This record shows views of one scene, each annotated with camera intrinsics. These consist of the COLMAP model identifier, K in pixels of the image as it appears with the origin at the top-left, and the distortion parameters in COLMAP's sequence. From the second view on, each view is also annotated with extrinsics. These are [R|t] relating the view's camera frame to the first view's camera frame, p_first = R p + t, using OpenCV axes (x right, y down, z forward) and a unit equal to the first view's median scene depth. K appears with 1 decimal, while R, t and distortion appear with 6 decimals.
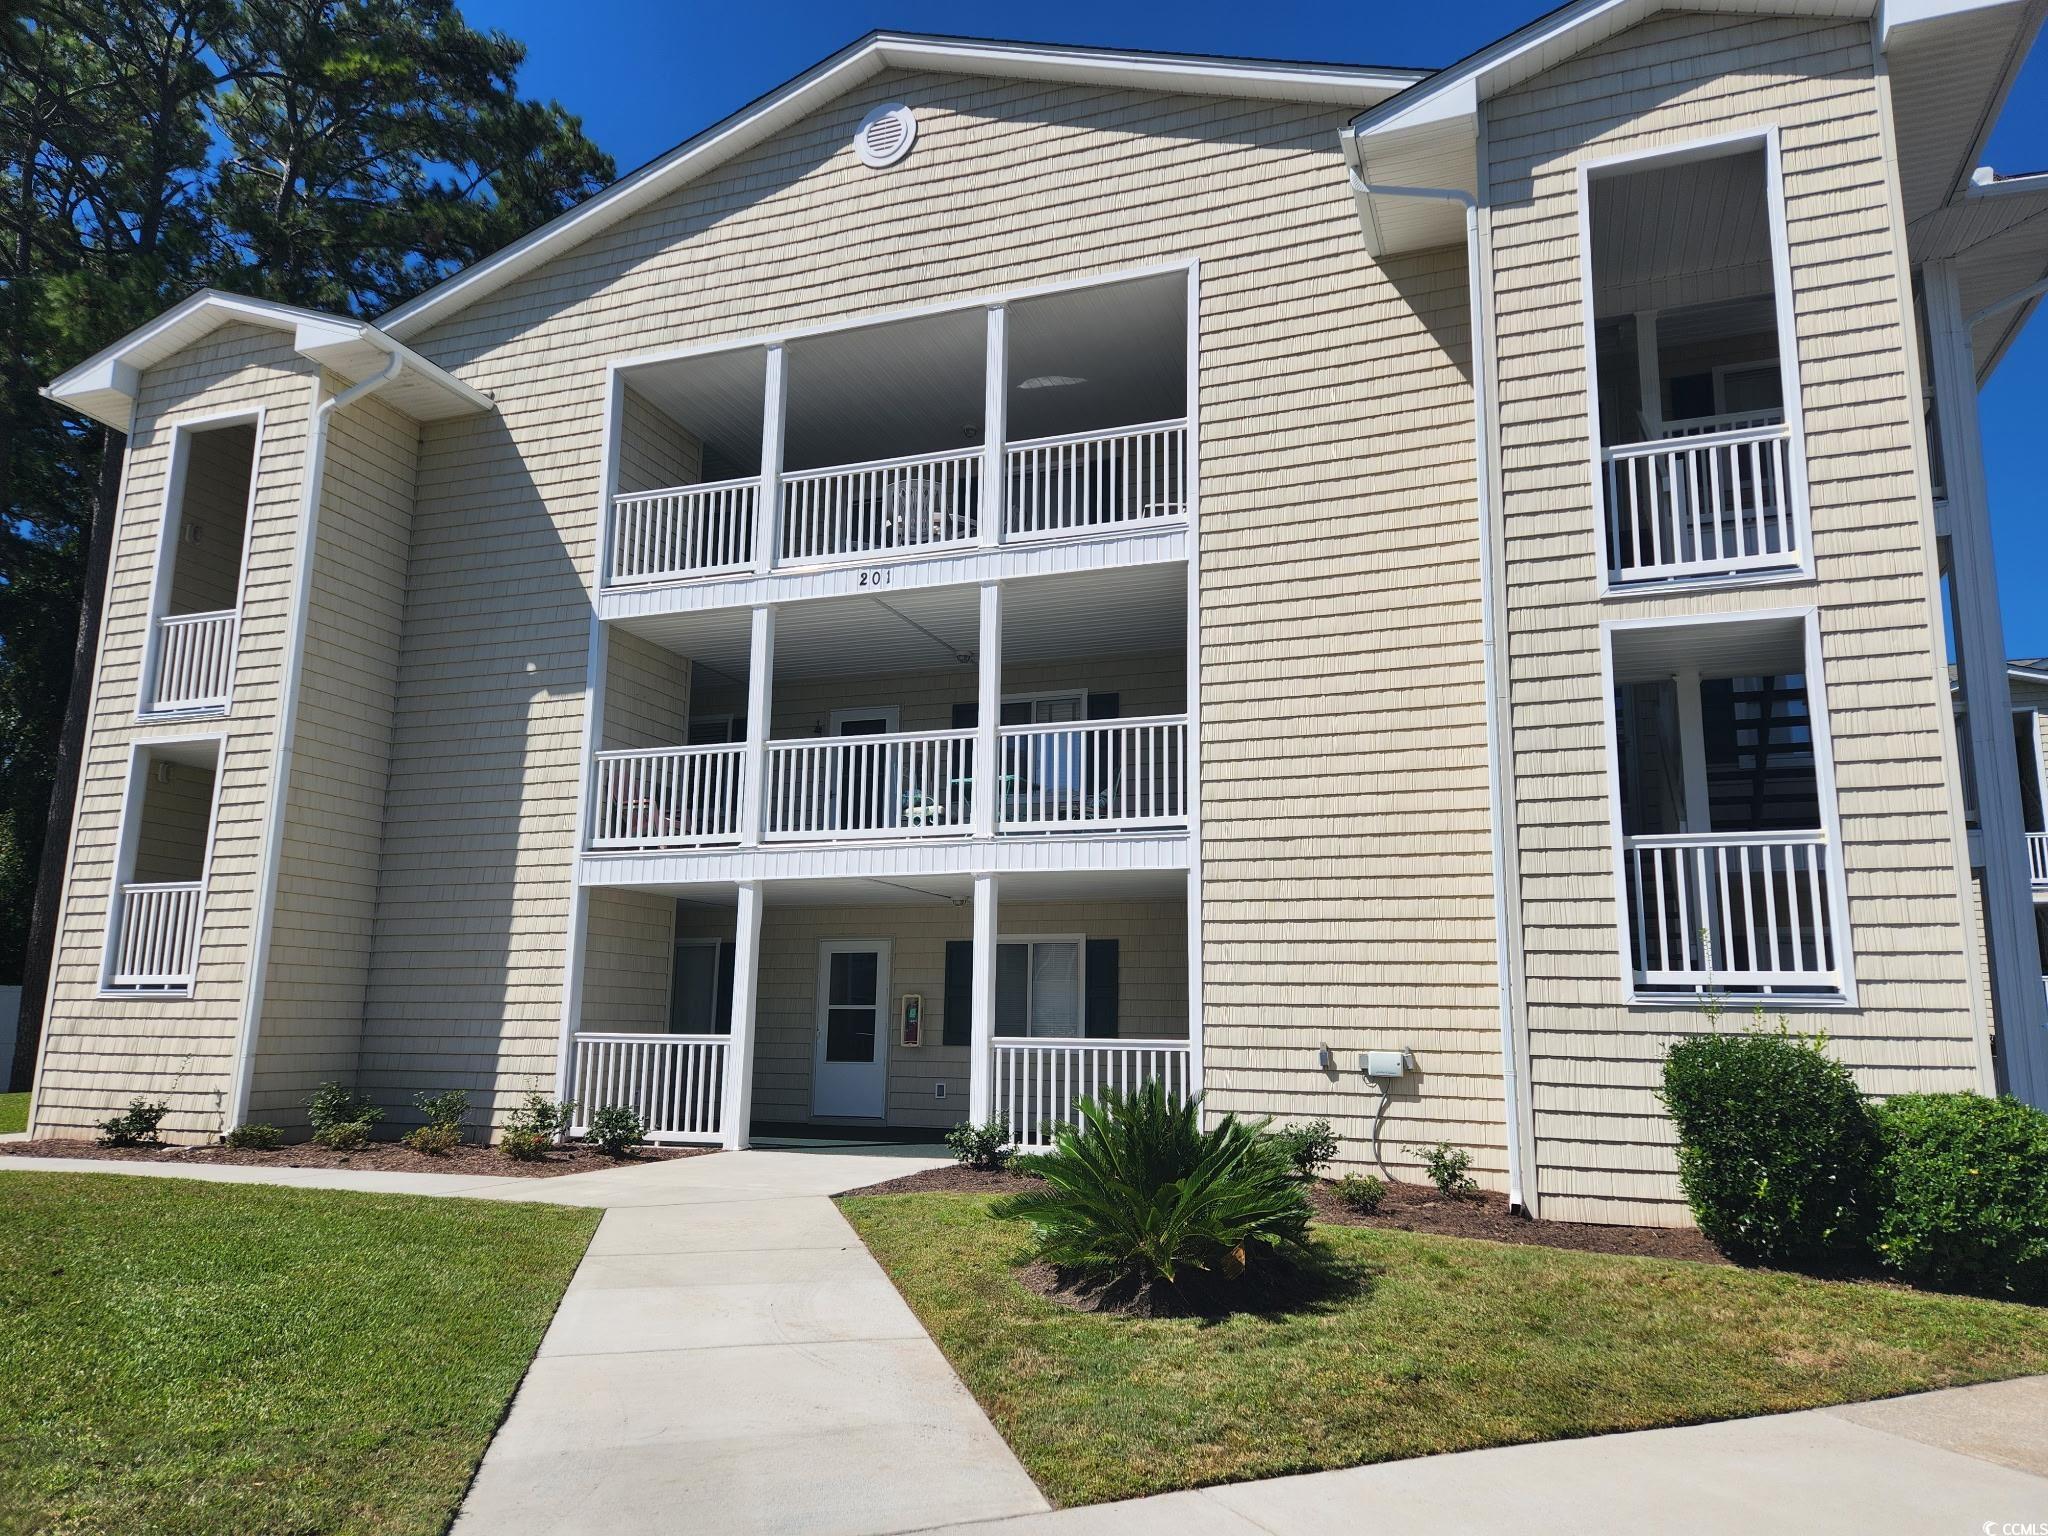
lens RADIAL K [[1437.9, 0, 1038.1], [0, 1437.9, 810.9], [0, 0, 1]] dist [0.098382, -0.090780]
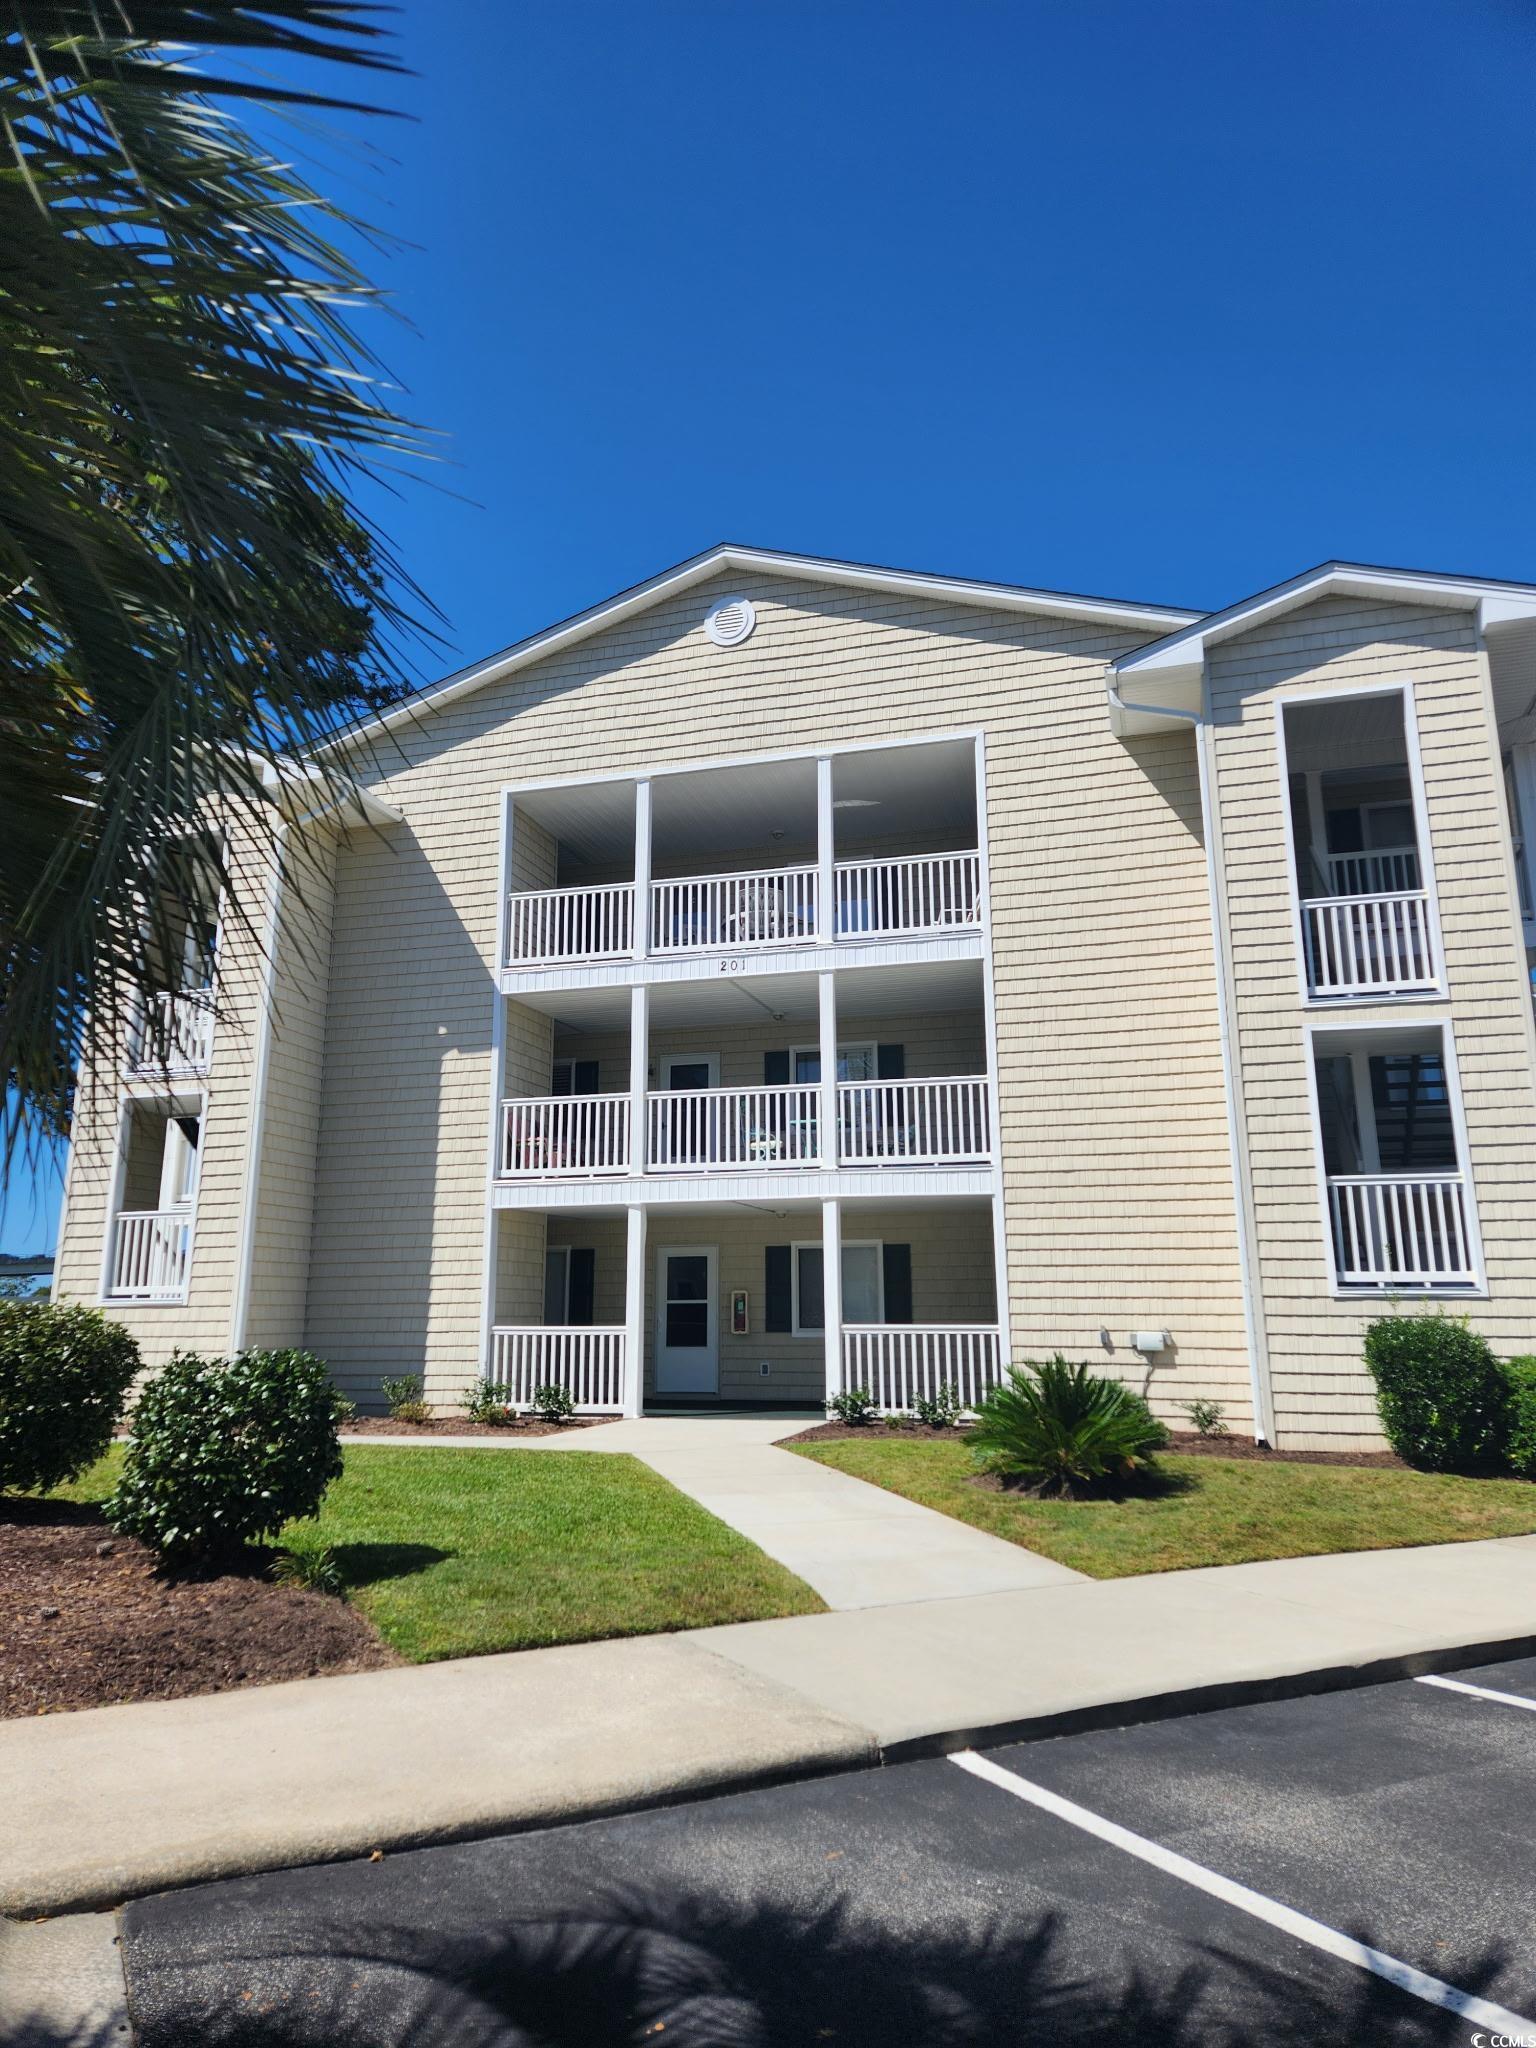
lens RADIAL K [[1437.9, 0, 768.0], [0, 1437.9, 1024.0], [0, 0, 1]] dist [0.098382, -0.090780]
pose [[0.997814, -0.004561, 0.065932, -0.178483], [0.007659, 0.998875, -0.046807, -0.052341], [-0.065644, 0.047209, 0.996726, -0.297001]]
